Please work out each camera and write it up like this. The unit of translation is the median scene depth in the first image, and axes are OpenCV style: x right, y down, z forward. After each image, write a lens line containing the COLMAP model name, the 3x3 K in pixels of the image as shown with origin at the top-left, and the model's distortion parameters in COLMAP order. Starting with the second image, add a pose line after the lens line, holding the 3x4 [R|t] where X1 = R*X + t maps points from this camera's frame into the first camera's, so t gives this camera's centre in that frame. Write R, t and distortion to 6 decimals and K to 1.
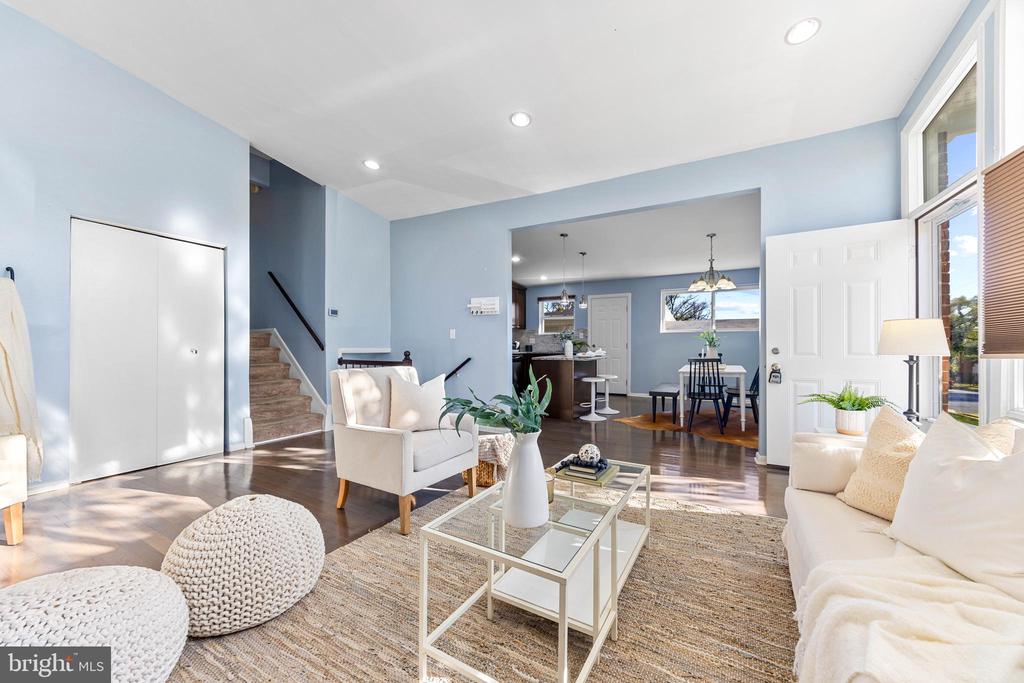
lens RADIAL K [[369.1, 0, 512.0], [0, 369.1, 341.5], [0, 0, 1]] dist [0.000223, 0.000014]
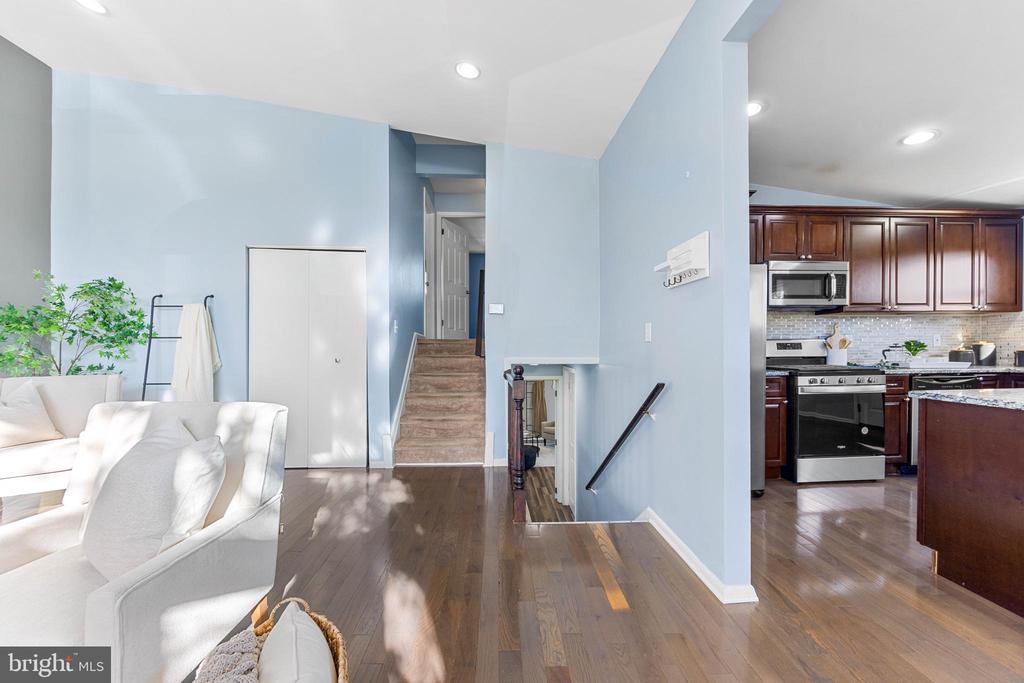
lens RADIAL K [[388.6, 0, 511.7], [0, 388.6, 355.0], [0, 0, 1]] dist [0.000180, 0.000016]
pose [[0.534895, 0.003510, -0.844911, 0.241862], [0.012419, 0.999851, 0.012016, 0.004354], [0.844827, -0.016920, 0.534772, 0.739427]]
